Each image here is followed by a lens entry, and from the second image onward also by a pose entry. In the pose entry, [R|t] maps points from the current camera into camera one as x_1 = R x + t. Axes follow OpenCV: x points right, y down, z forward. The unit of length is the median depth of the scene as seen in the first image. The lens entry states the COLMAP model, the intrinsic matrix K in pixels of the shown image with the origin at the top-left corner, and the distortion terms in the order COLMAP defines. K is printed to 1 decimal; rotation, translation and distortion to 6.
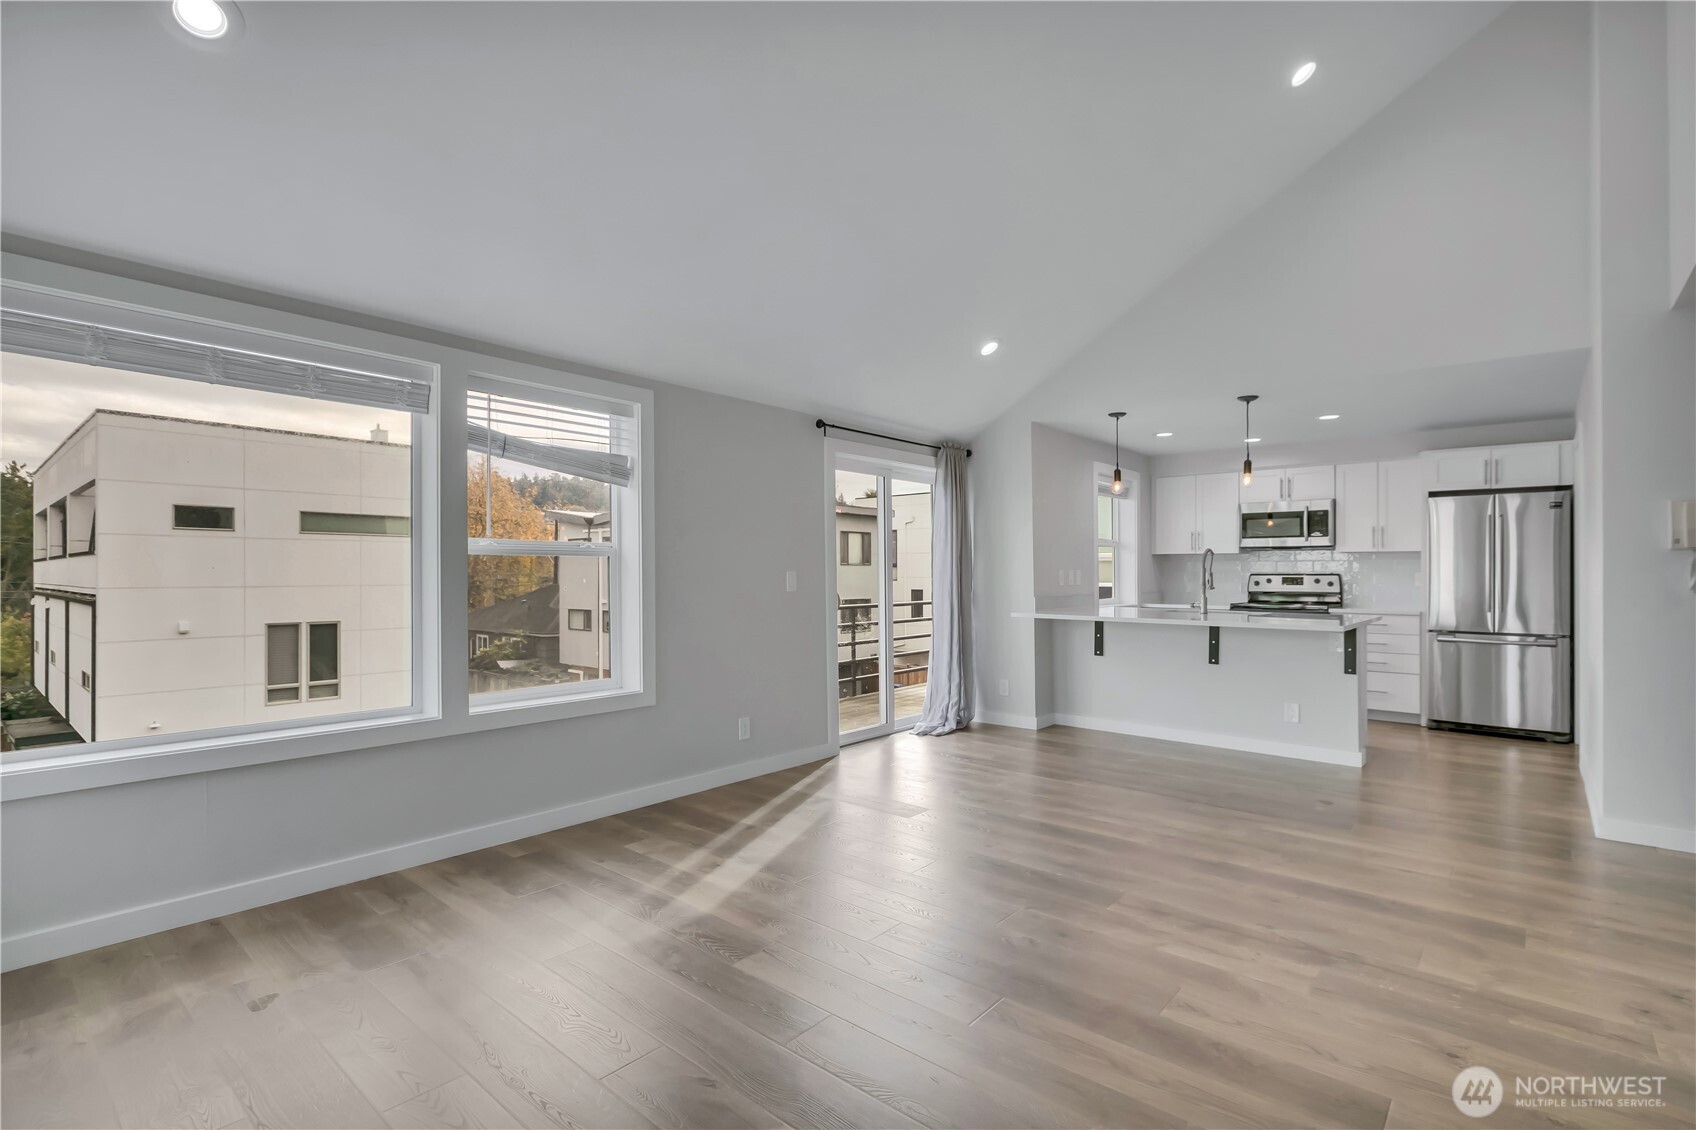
lens RADIAL K [[796.0, 0, 842.9], [0, 796.0, 577.2], [0, 0, 1]] dist [0.001430, 0.000050]
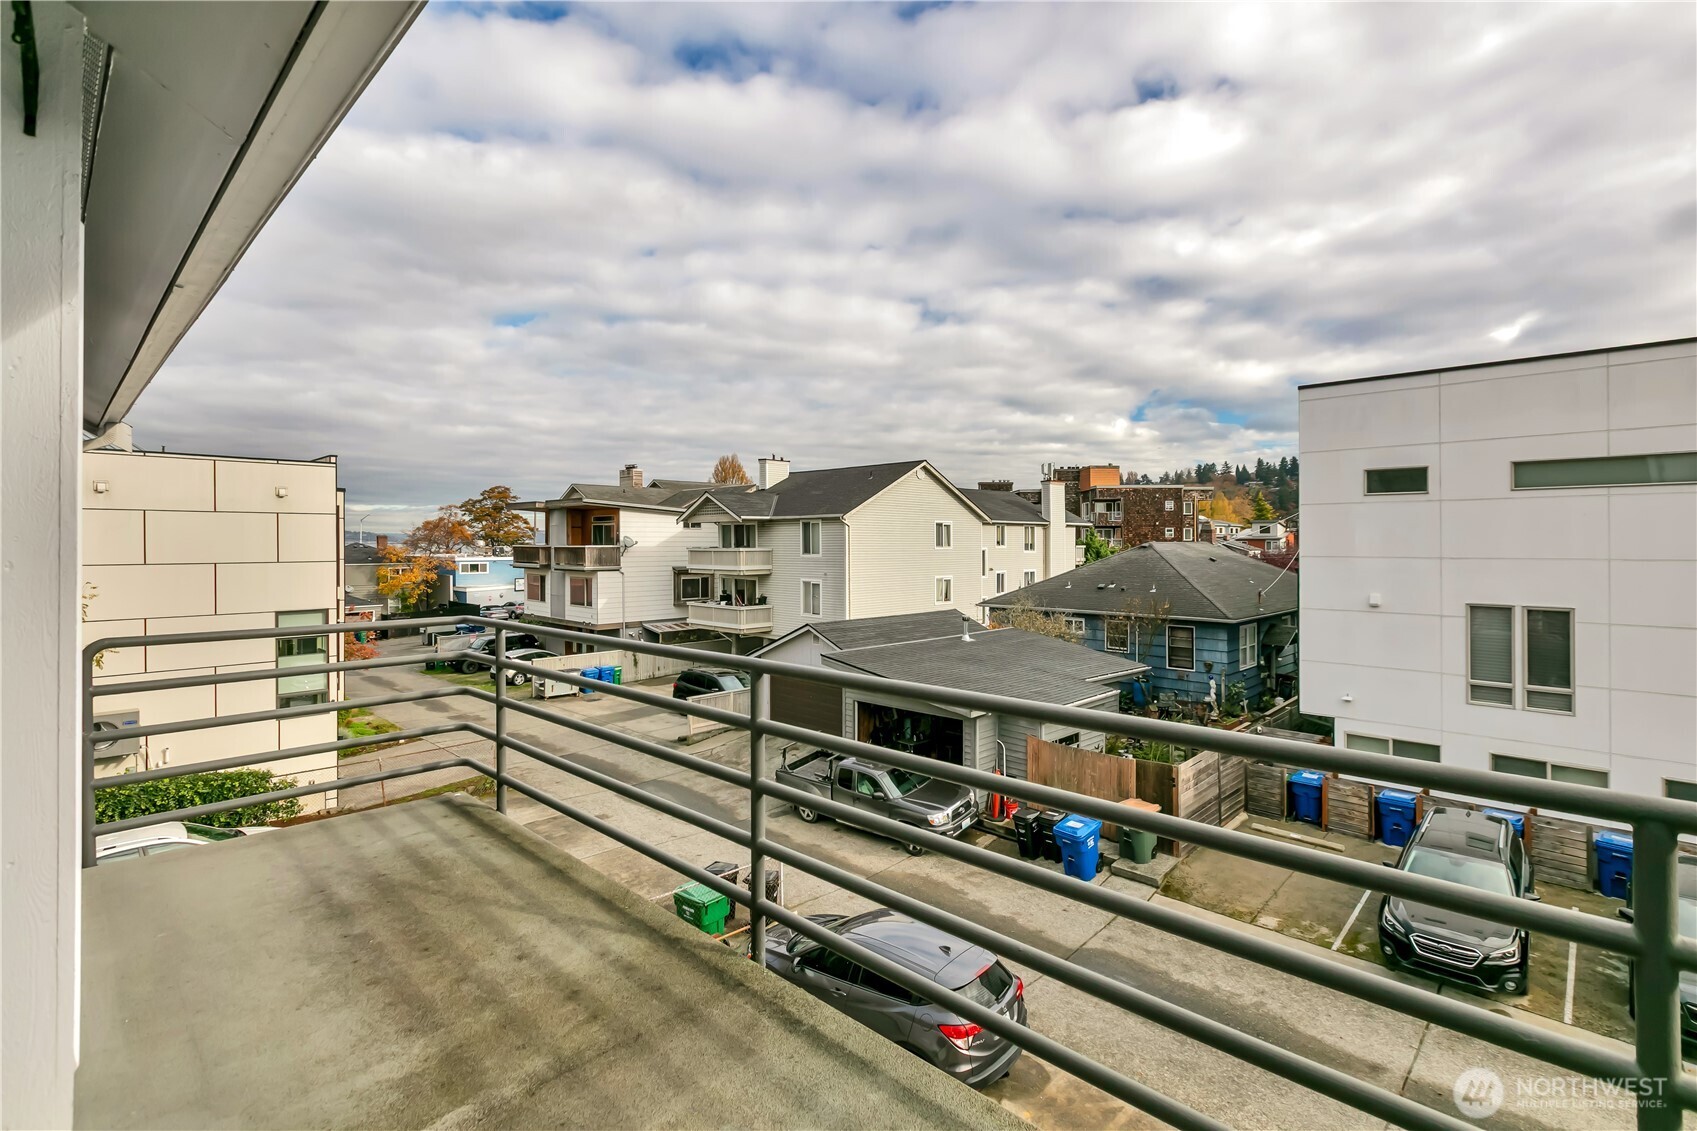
lens RADIAL K [[794.2, 0, 852.7], [0, 794.2, 540.1], [0, 0, 1]] dist [0.004330, -0.000291]
pose [[-0.062800, -0.002616, -0.998023, 0.395699], [-0.003209, 0.999992, -0.002419, -0.008758], [0.998021, 0.003051, -0.062808, 1.237398]]
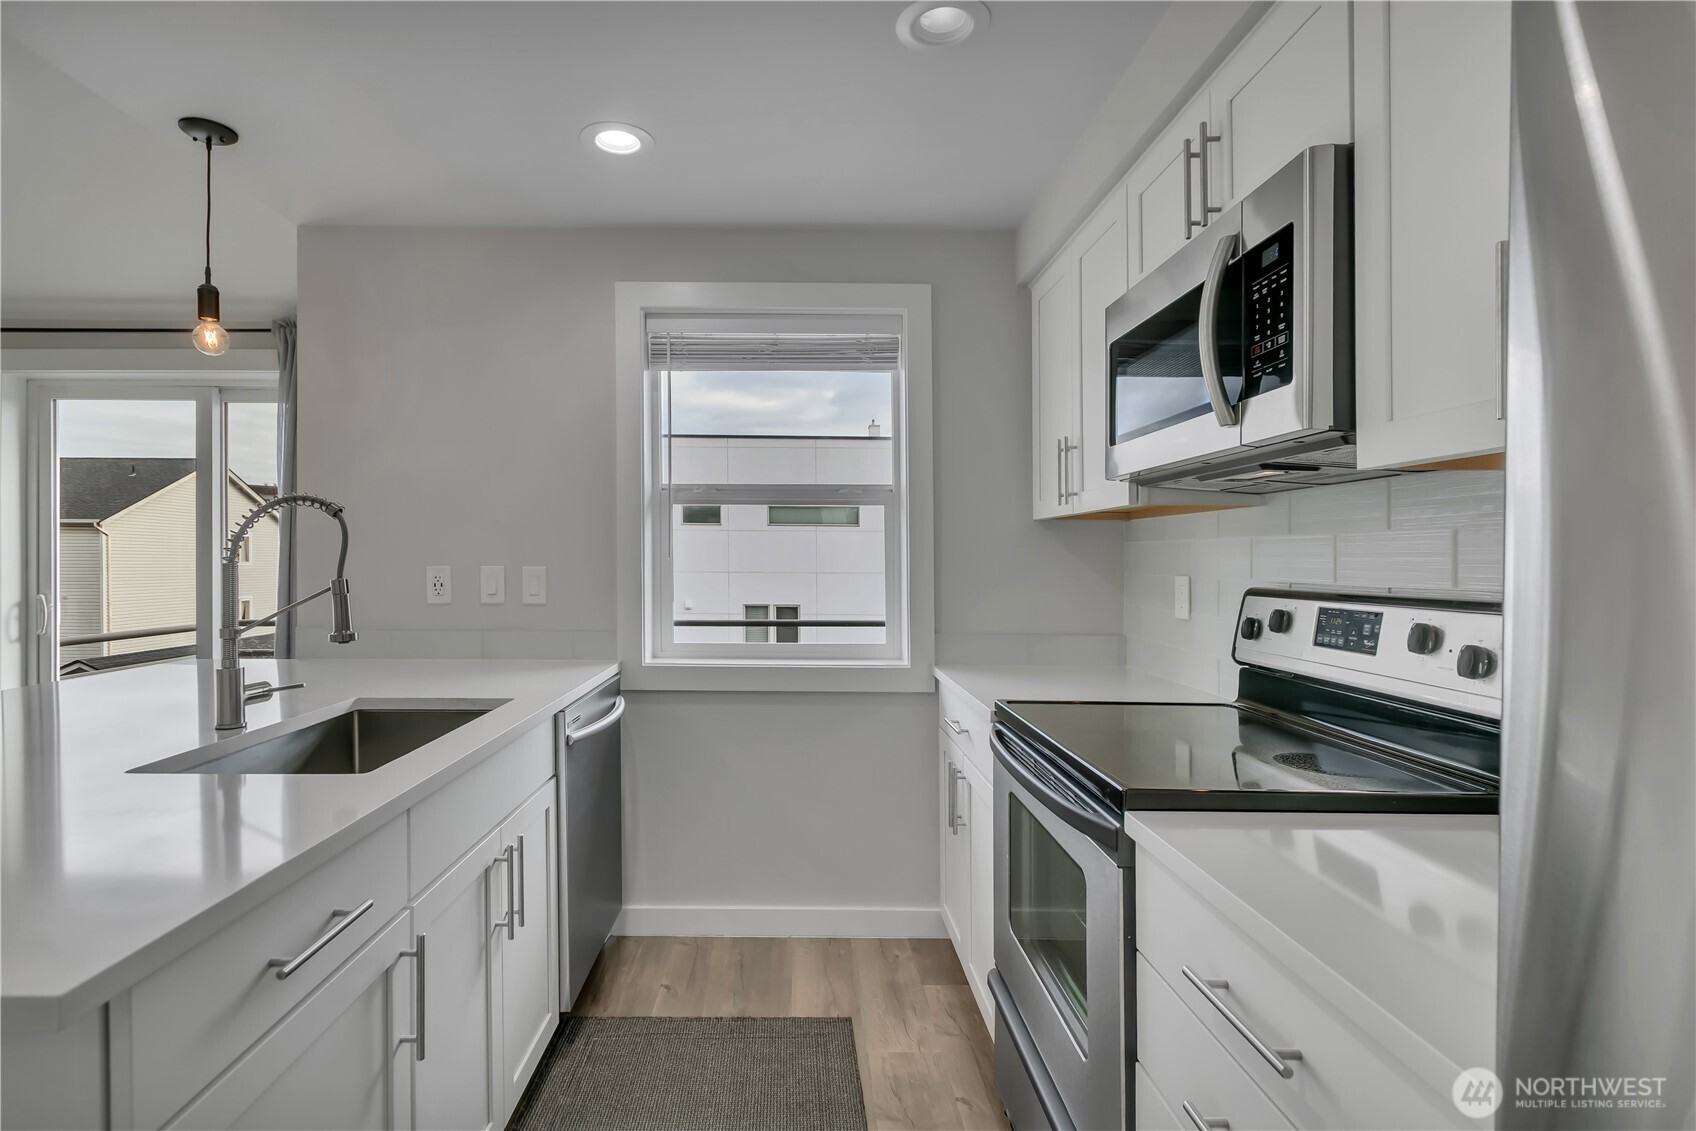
lens RADIAL K [[818.2, 0, 805.5], [0, 818.2, 568.1], [0, 0, 1]] dist [0.001015, 0.000016]
pose [[0.663788, 0.011393, -0.747834, 0.678887], [-0.008856, 0.999934, 0.007373, -0.012200], [0.747869, 0.001729, 0.663845, 0.814924]]
